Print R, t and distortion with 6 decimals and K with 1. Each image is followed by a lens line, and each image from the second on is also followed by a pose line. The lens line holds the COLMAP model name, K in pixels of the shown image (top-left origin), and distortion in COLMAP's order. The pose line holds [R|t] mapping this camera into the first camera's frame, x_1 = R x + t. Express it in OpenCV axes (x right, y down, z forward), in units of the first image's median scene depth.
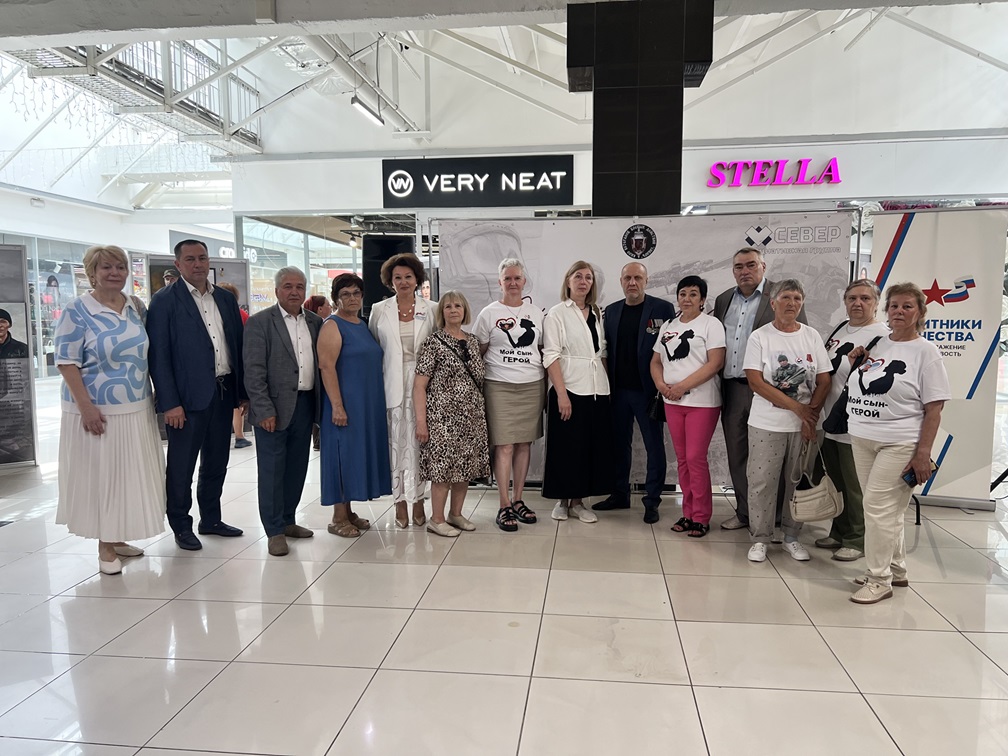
lens RADIAL K [[770.0, 0, 502.7], [0, 770.0, 383.6], [0, 0, 1]] dist [0.048718, -0.054658]
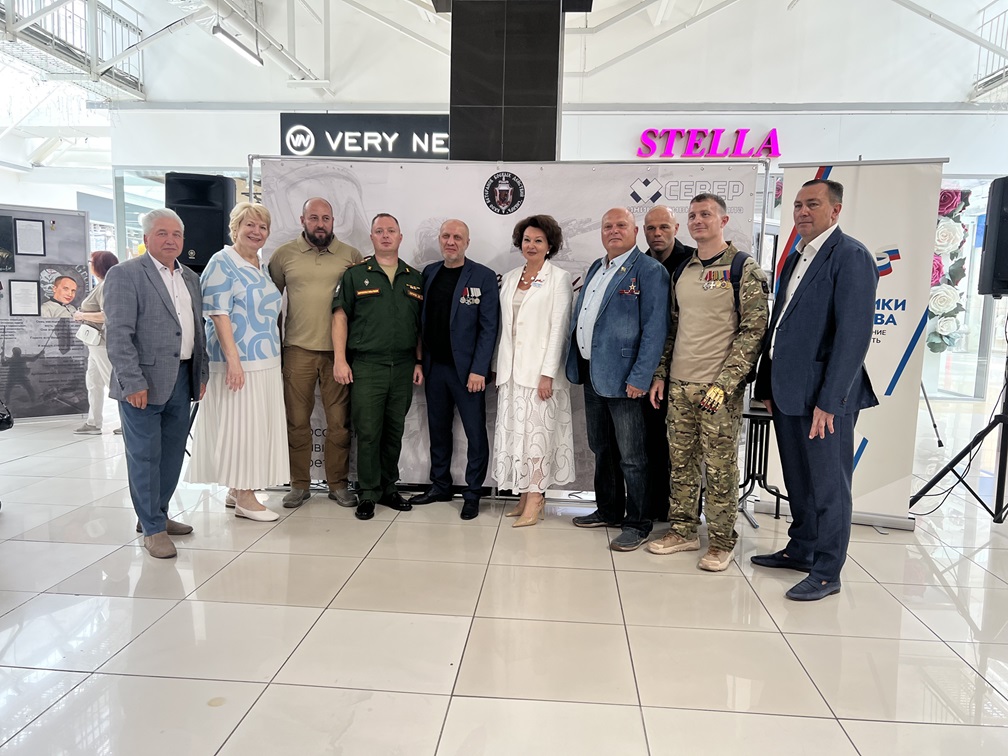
lens RADIAL K [[776.0, 0, 502.4], [0, 776.0, 381.3], [0, 0, 1]] dist [0.050201, -0.050696]
pose [[0.998738, 0.024985, 0.043565, 0.075240], [-0.025557, 0.999594, 0.012621, 0.002516], [-0.043232, -0.013719, 0.998971, 0.091553]]
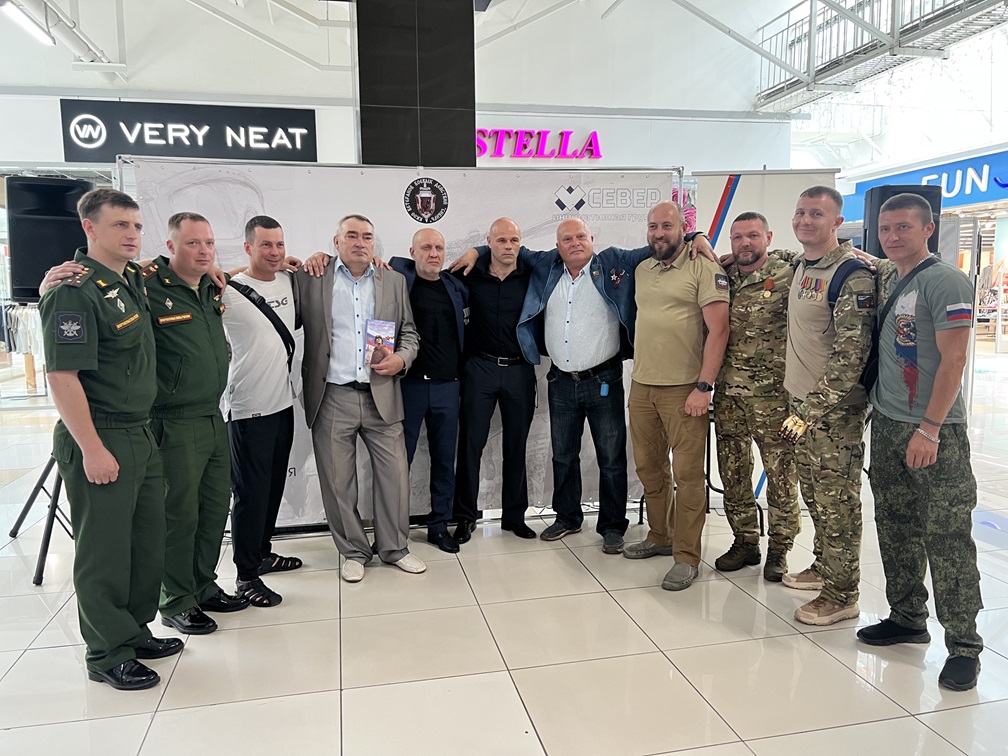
lens RADIAL K [[770.0, 0, 502.7], [0, 770.0, 383.6], [0, 0, 1]] dist [0.048718, -0.054658]
pose [[0.944744, -0.046181, 0.324540, -0.004127], [0.039382, 0.998846, 0.027492, -0.010997], [-0.325435, -0.013192, 0.945472, 0.131234]]
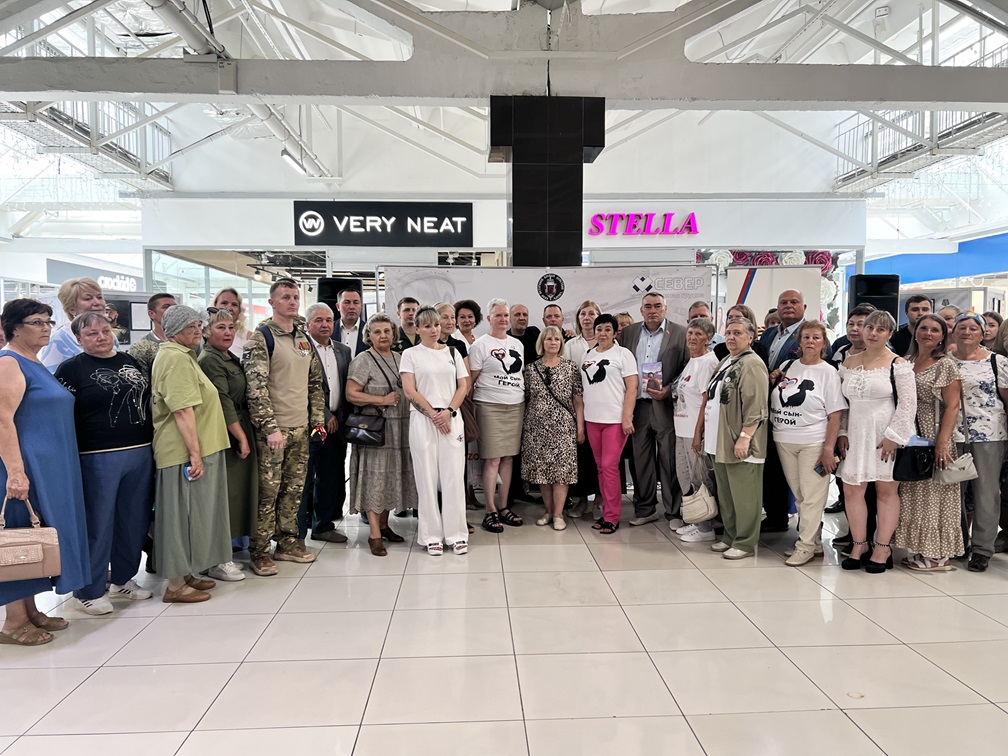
lens RADIAL K [[774.2, 0, 504.0], [0, 774.2, 378.0], [0, 0, 1]] dist [0.092326, -0.151915]
pose [[0.986049, -0.008226, 0.166252, -0.055256], [0.015824, 0.998887, -0.044431, 0.008415], [-0.165702, 0.046442, 0.985082, -0.108813]]
